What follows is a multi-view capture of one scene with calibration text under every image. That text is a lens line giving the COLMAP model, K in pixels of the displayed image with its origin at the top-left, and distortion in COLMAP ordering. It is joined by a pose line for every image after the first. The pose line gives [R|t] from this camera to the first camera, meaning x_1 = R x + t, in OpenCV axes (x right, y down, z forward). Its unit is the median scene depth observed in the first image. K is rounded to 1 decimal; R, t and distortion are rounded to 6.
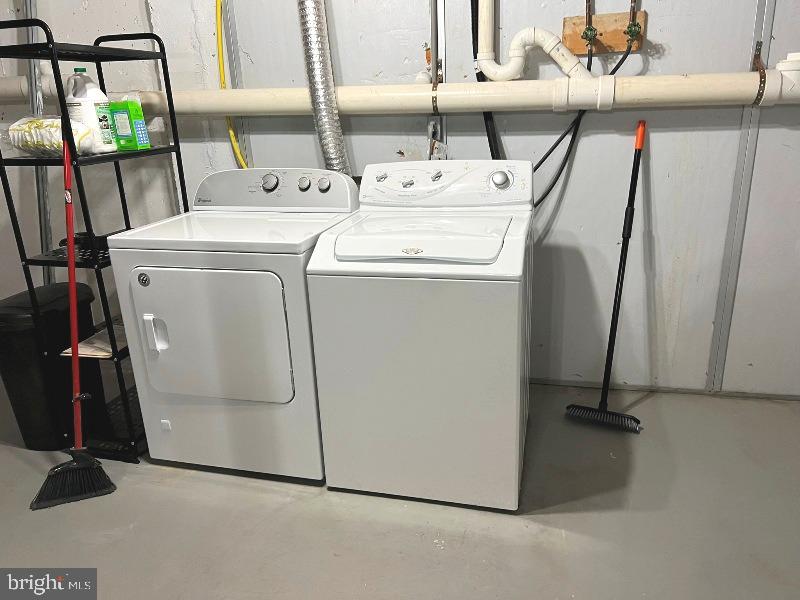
lens RADIAL K [[595.3, 0, 425.7], [0, 595.3, 313.1], [0, 0, 1]] dist [0.045085, -0.050020]
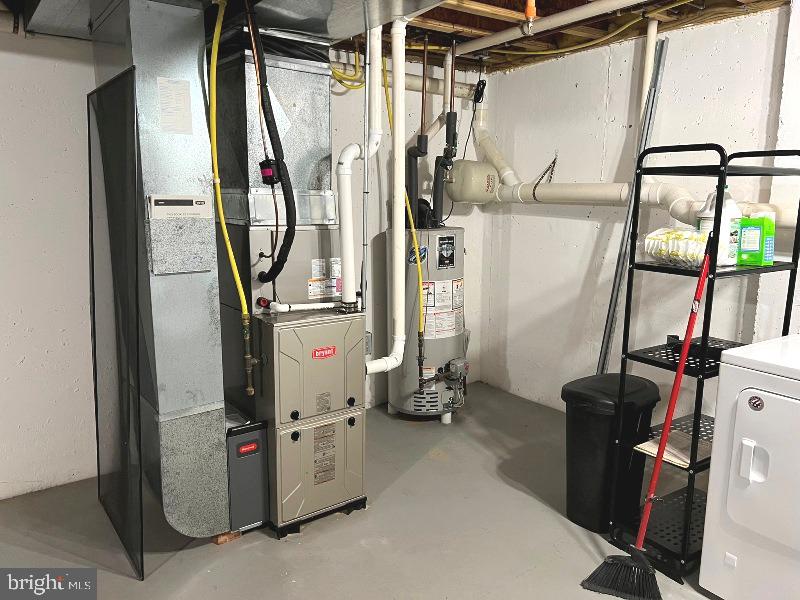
lens RADIAL K [[595.3, 0, 402.0], [0, 595.3, 304.8], [0, 0, 1]] dist [0.045085, -0.050020]
pose [[0.735240, 0.157501, -0.659254, -0.258092], [-0.253092, 0.966073, -0.051460, -0.014690], [0.628782, 0.204687, 0.750157, -0.079240]]
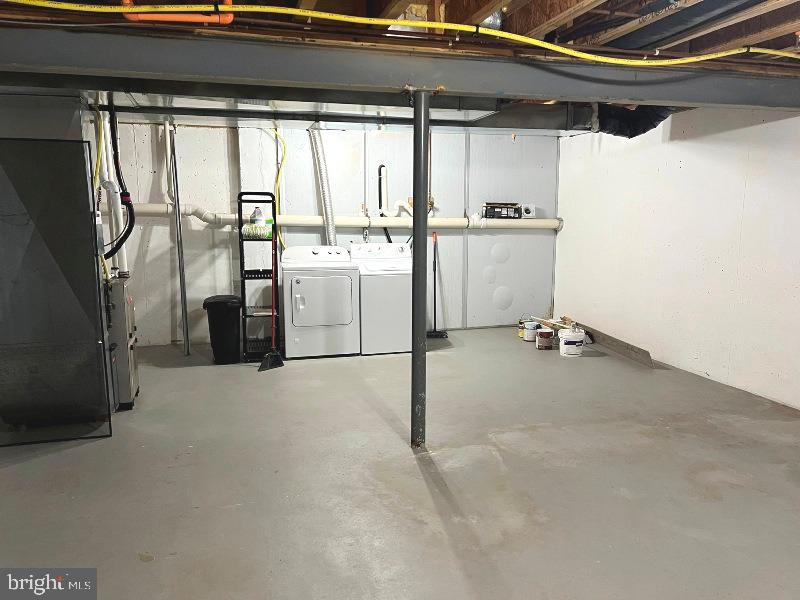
lens RADIAL K [[595.3, 0, 402.3], [0, 595.3, 297.5], [0, 0, 1]] dist [0.045085, -0.050020]
pose [[0.872614, -0.028675, 0.487567, -1.273378], [0.131679, 0.975122, -0.178321, 0.519454], [-0.470324, 0.219808, 0.854681, -1.423927]]
